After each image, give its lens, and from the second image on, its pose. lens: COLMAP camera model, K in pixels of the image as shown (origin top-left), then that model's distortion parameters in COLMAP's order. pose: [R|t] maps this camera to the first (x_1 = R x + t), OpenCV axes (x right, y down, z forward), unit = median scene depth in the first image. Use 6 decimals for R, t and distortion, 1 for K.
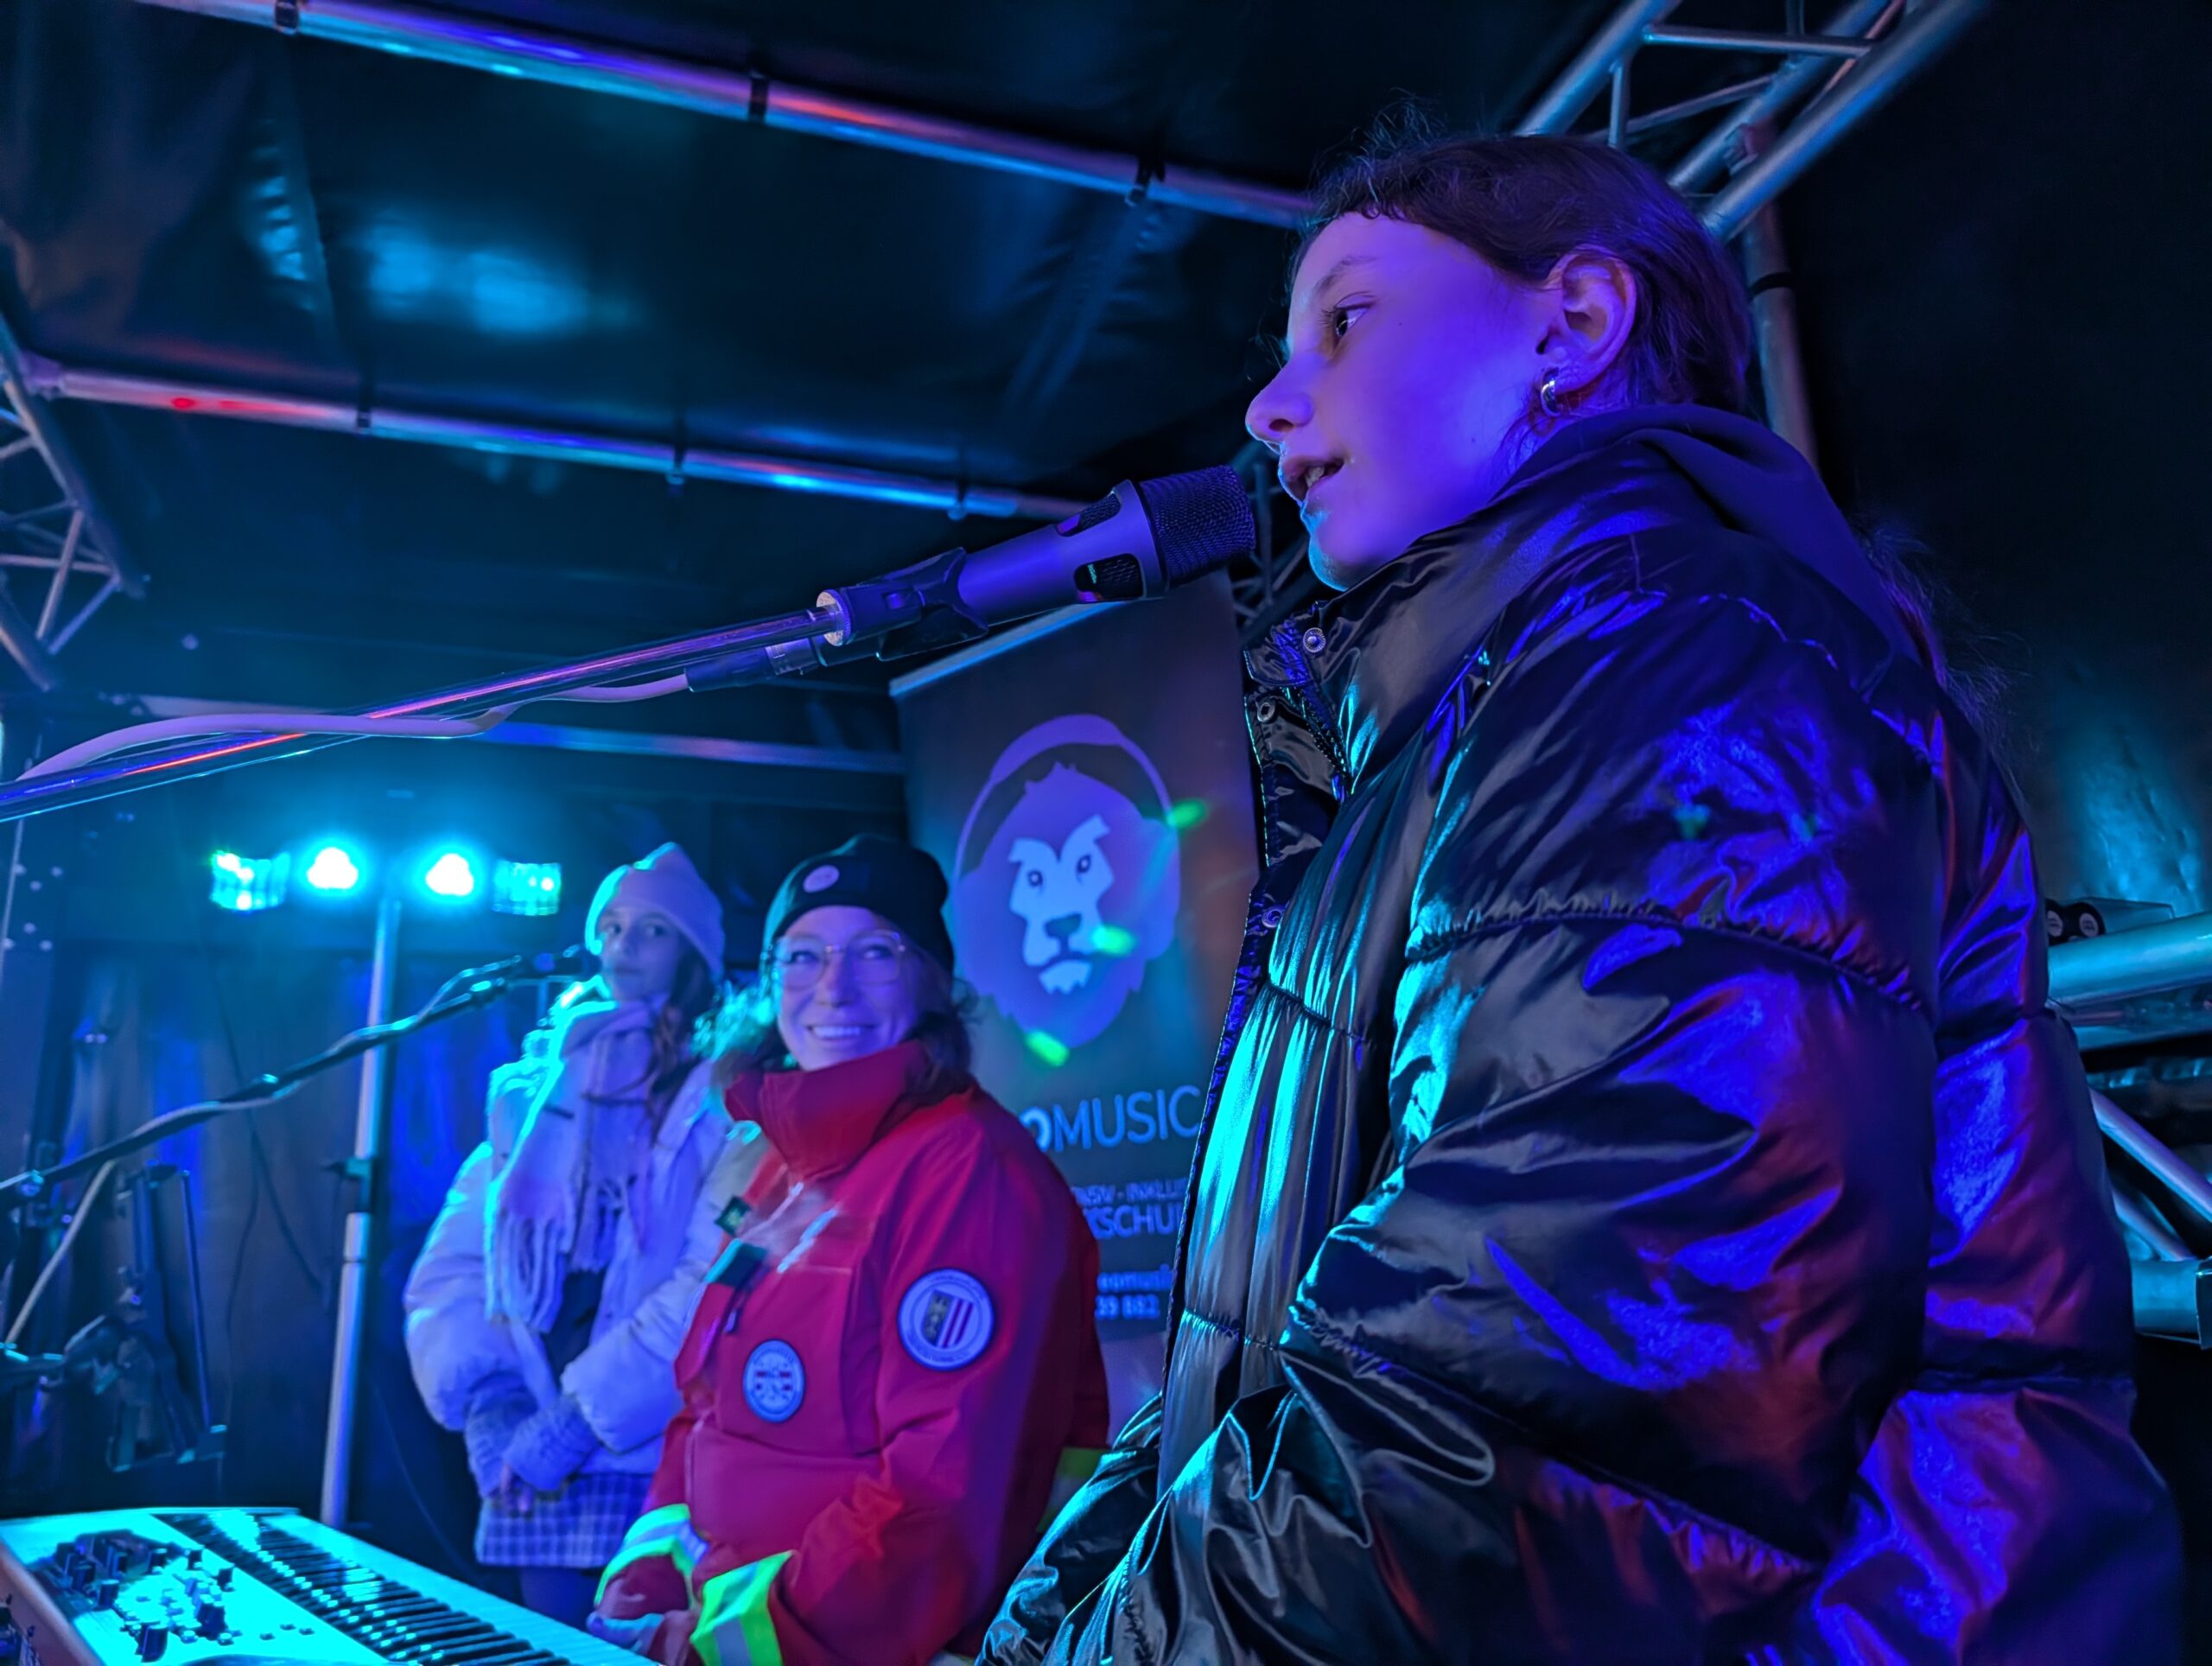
lens RADIAL K [[1557.5, 0, 1108.3], [0, 1557.5, 847.6], [0, 0, 1]] dist [0.055602, -0.062120]
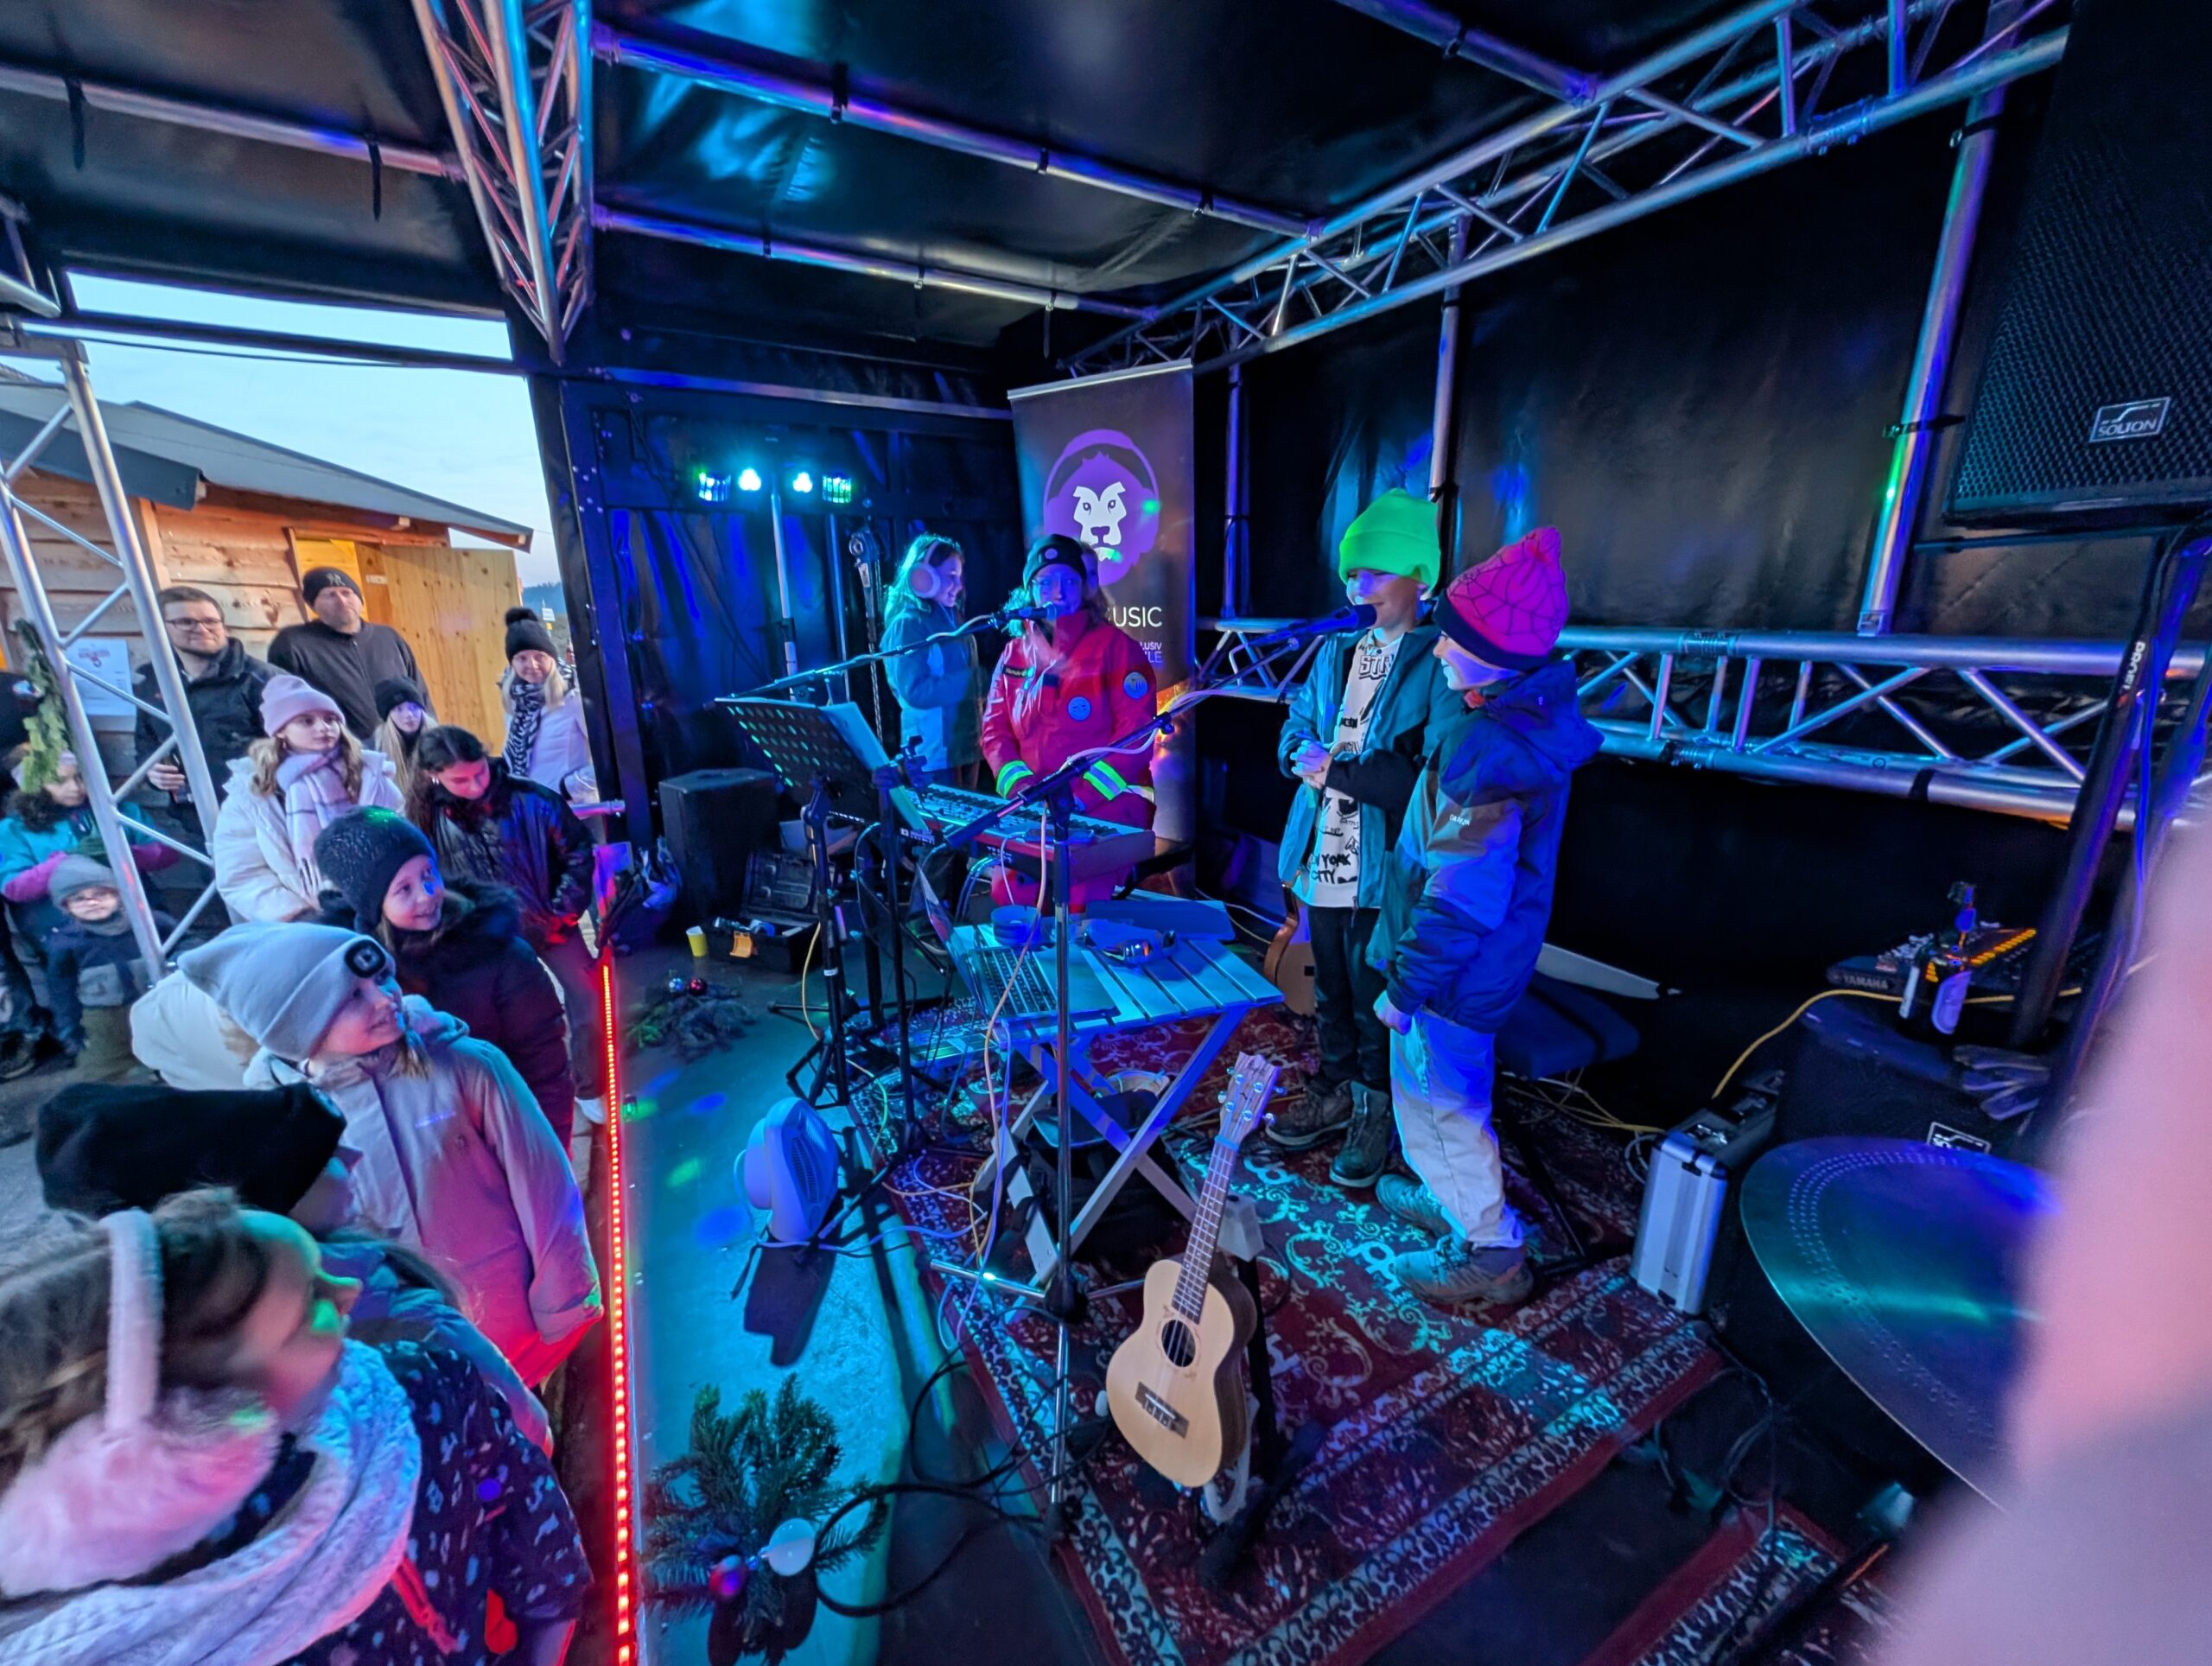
lens RADIAL K [[869.3, 0, 1113.7], [0, 869.3, 836.6], [0, 0, 1]] dist [0.000538, -0.000291]
pose [[0.983948, -0.024776, 0.176727, -0.252183], [-0.065771, 0.870255, 0.488191, -0.188657], [-0.165893, -0.491978, 0.854656, -0.342153]]
